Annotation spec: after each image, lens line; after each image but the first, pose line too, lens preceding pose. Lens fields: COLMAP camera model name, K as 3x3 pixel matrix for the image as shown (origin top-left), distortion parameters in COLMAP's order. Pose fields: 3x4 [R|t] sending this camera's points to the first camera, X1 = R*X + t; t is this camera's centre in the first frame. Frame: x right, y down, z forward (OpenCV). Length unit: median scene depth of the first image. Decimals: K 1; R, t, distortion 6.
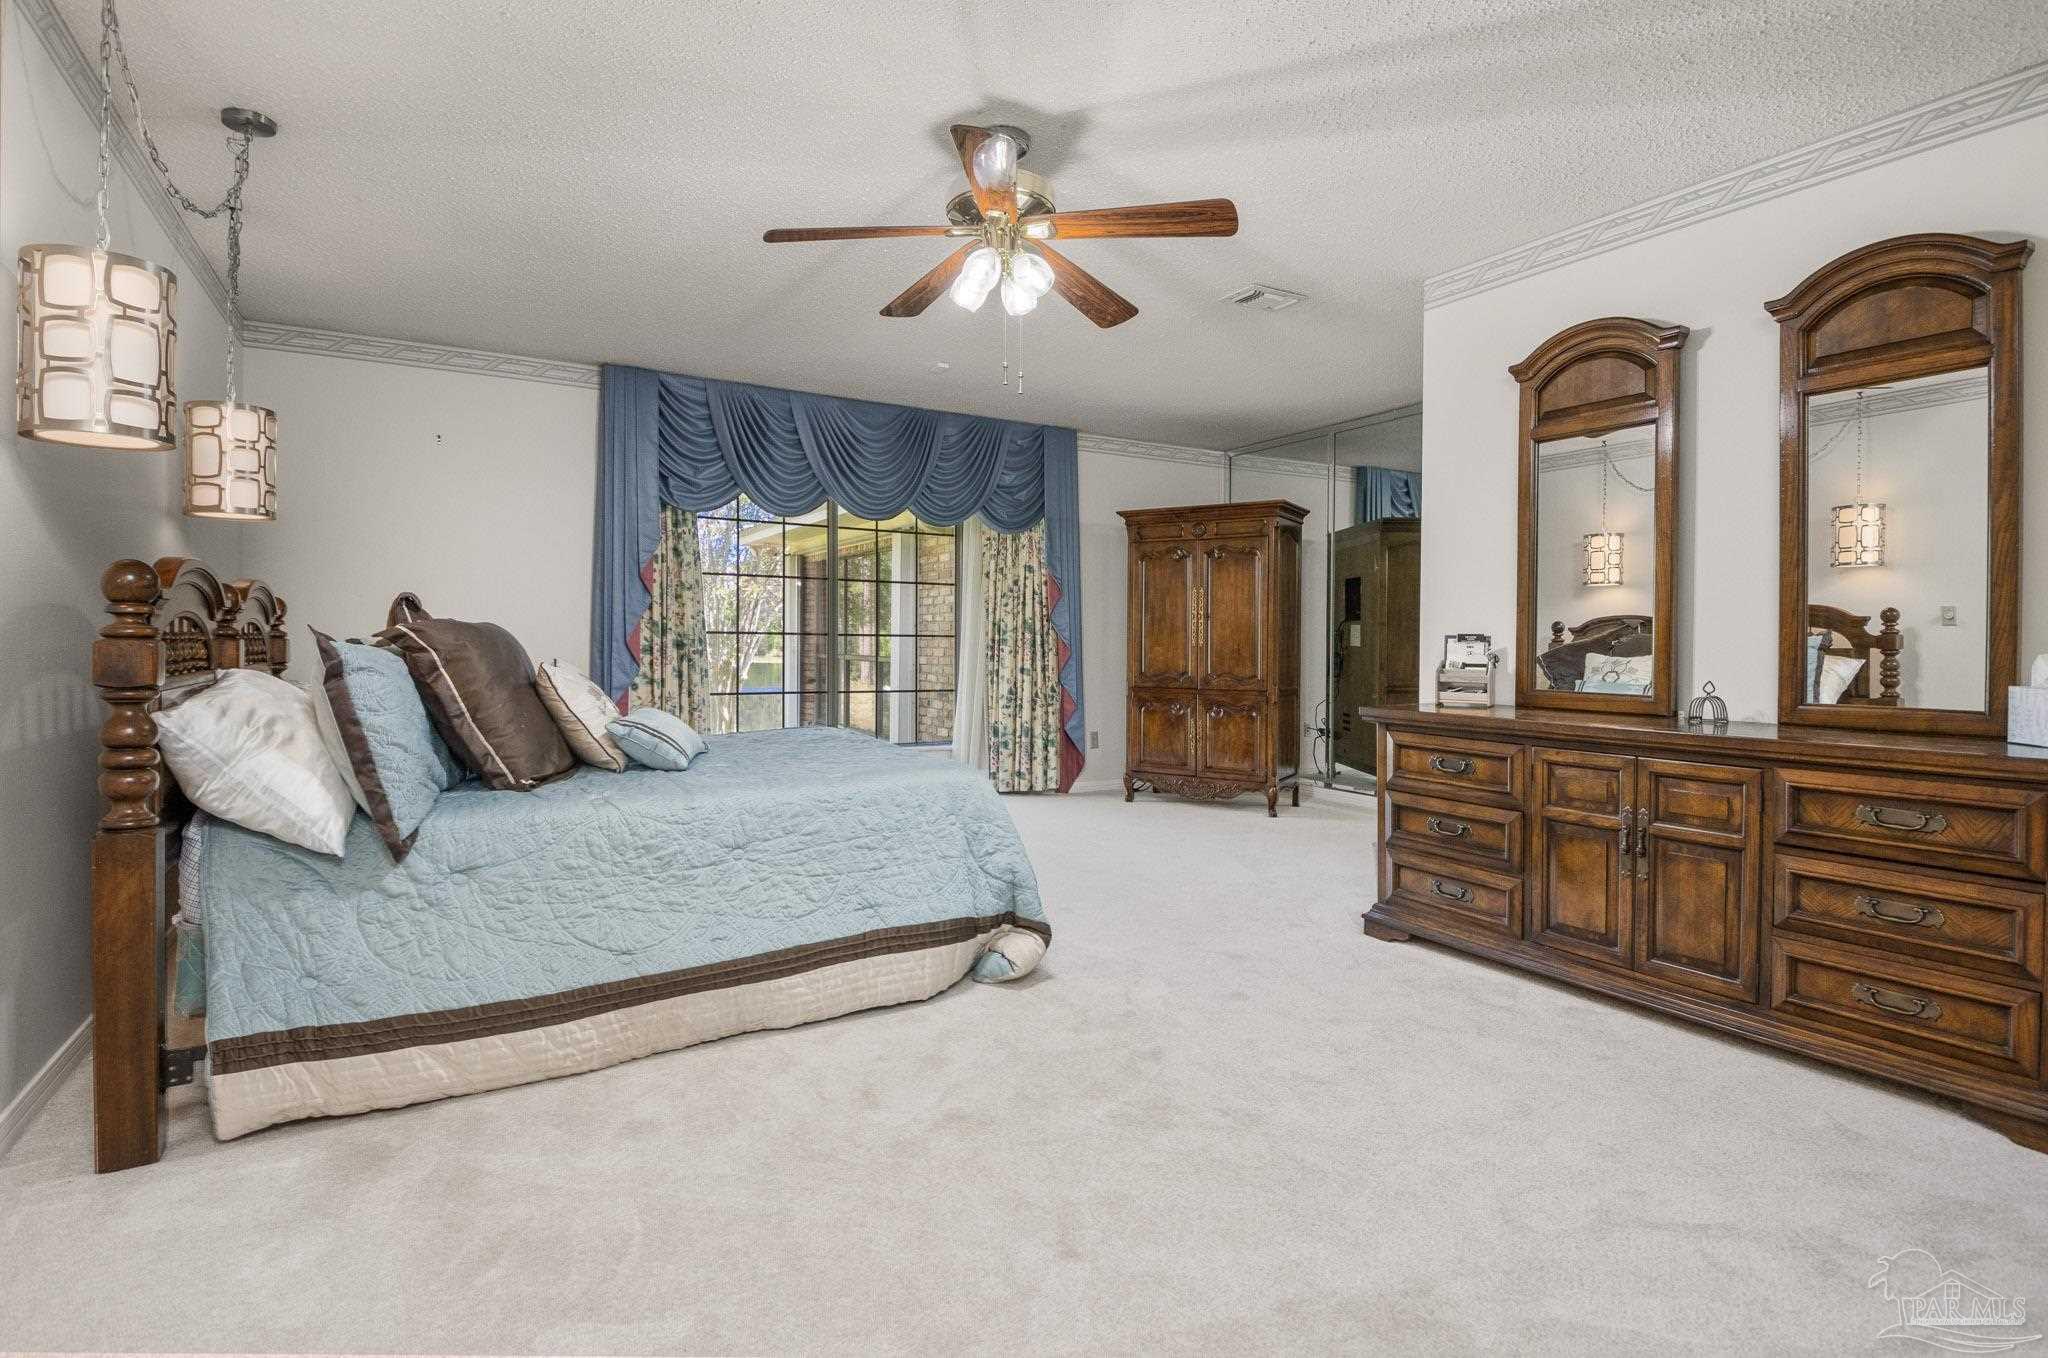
lens RADIAL K [[1000.2, 0, 1024.6], [0, 1000.2, 648.7], [0, 0, 1]] dist [-0.003225, -0.000589]
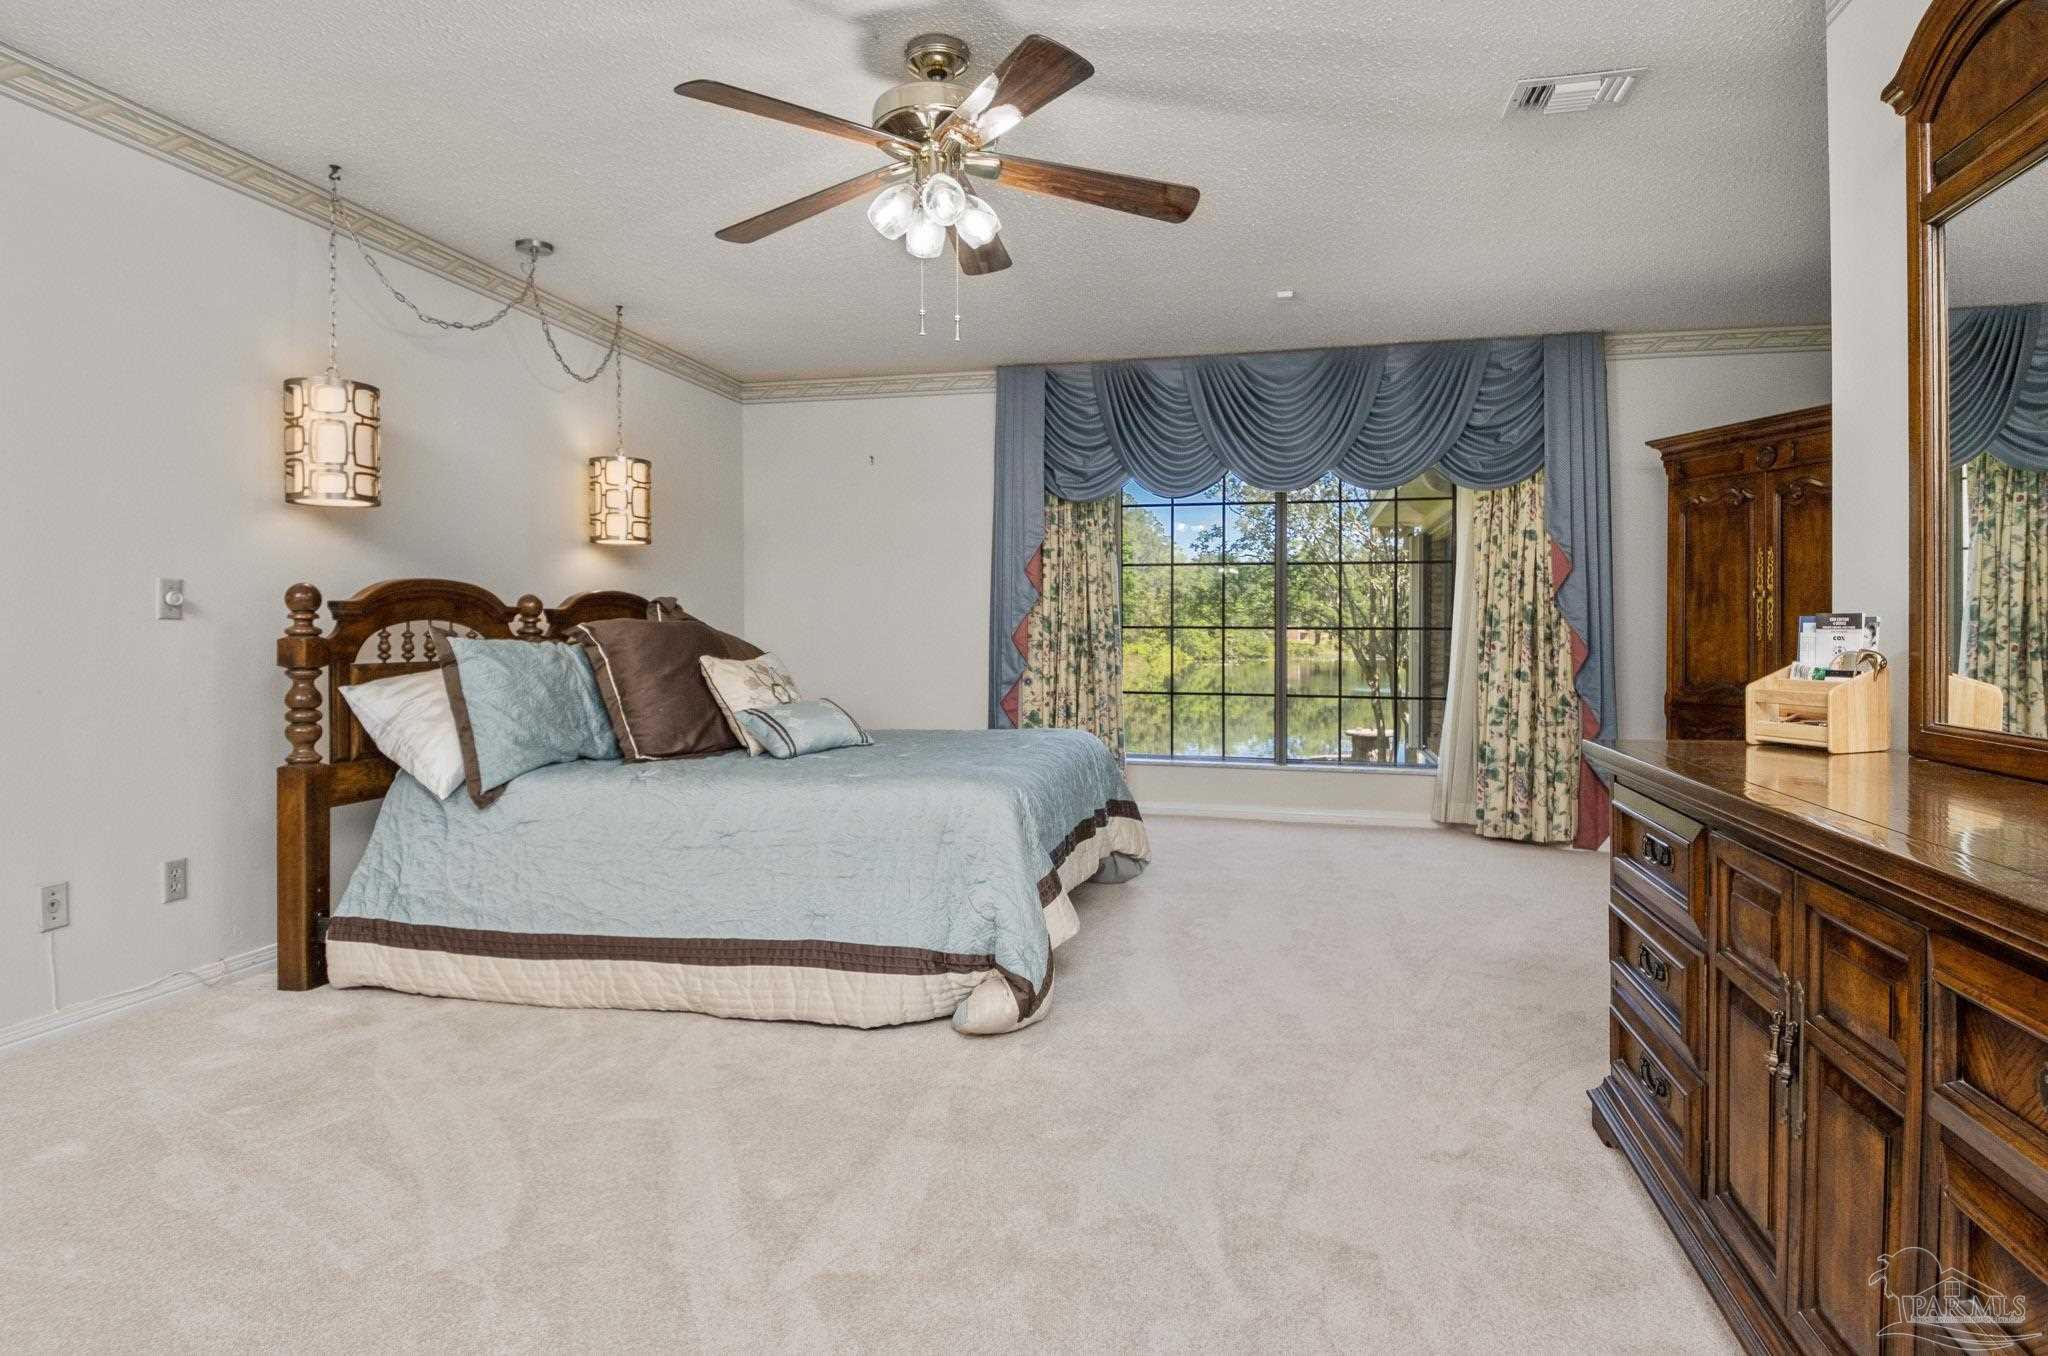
lens RADIAL K [[1121.2, 0, 1027.3], [0, 1121.2, 642.8], [0, 0, 1]] dist [0.017934, -0.000526]
pose [[0.718048, 0.001366, -0.695992, 0.322063], [-0.002307, 0.999997, -0.000417, -0.000227], [0.695989, 0.001905, 0.718050, 0.163326]]
